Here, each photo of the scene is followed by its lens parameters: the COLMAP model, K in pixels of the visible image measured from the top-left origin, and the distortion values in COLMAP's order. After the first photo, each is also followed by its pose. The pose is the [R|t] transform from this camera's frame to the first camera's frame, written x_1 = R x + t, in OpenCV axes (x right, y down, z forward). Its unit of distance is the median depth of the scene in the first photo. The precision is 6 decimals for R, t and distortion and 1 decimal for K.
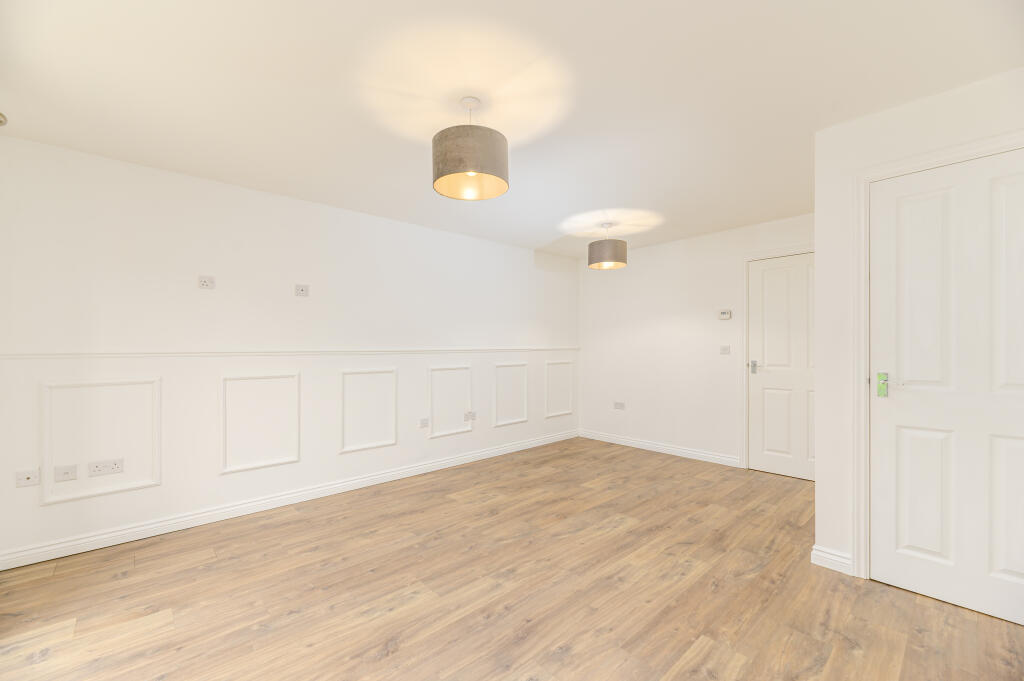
lens RADIAL K [[418.4, 0, 508.4], [0, 418.4, 352.0], [0, 0, 1]] dist [-0.000584, -0.000057]
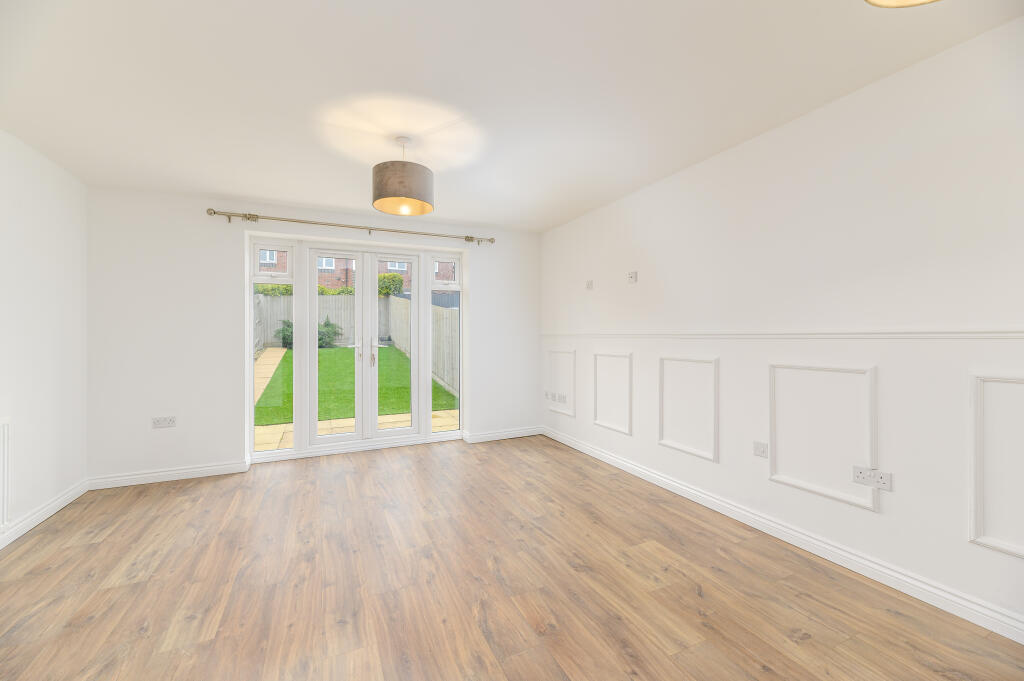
lens RADIAL K [[412.1, 0, 507.8], [0, 412.1, 337.4], [0, 0, 1]] dist [0.002336, -0.000232]
pose [[-0.298877, 0.015336, -0.954169, 0.705303], [0.002160, 0.999879, 0.015394, -0.011555], [0.954289, 0.002540, -0.298874, 1.177146]]
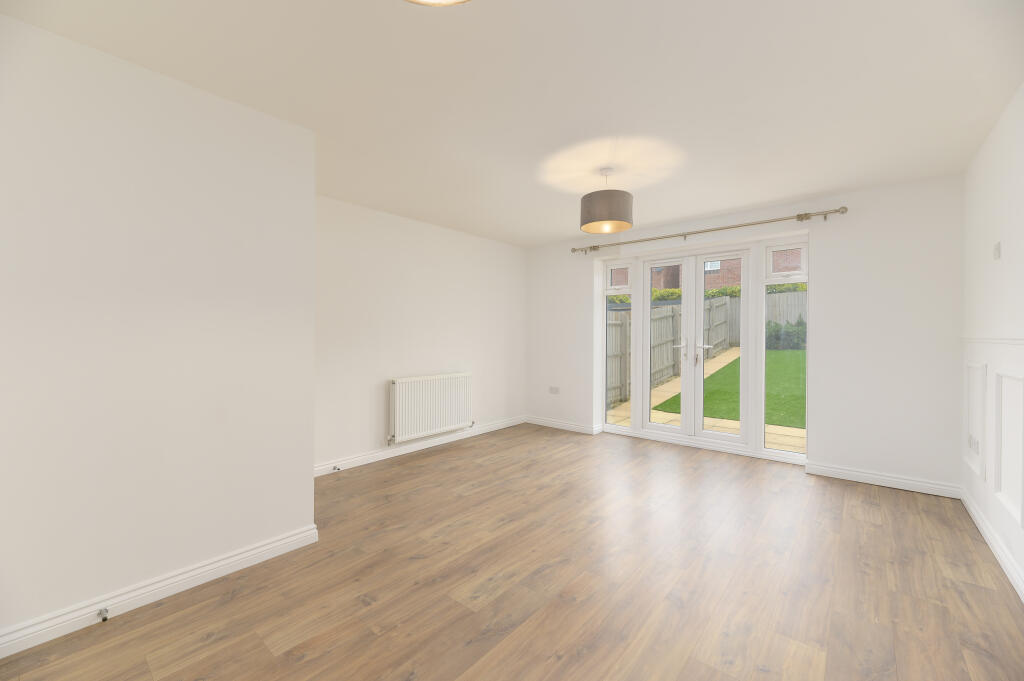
lens RADIAL K [[412.1, 0, 507.8], [0, 412.1, 337.4], [0, 0, 1]] dist [0.002336, -0.000232]
pose [[-0.991954, 0.005505, -0.126482, 0.310493], [0.003736, 0.999892, 0.014223, -0.015914], [0.126547, 0.013636, -0.991867, 1.698785]]
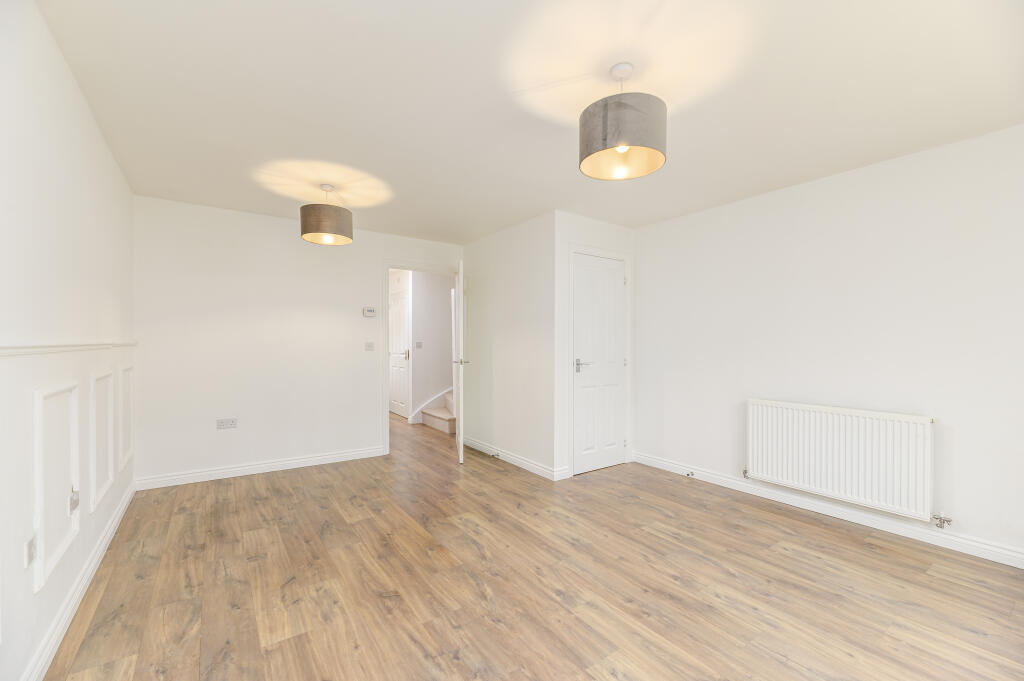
lens RADIAL K [[424.1, 0, 507.9], [0, 424.1, 341.8], [0, 0, 1]] dist [0.000095, -0.000011]
pose [[0.123116, 0.012490, 0.992314, -0.727586], [0.003573, 0.999909, -0.013029, -0.001209], [-0.992386, 0.005150, 0.123060, 0.795456]]
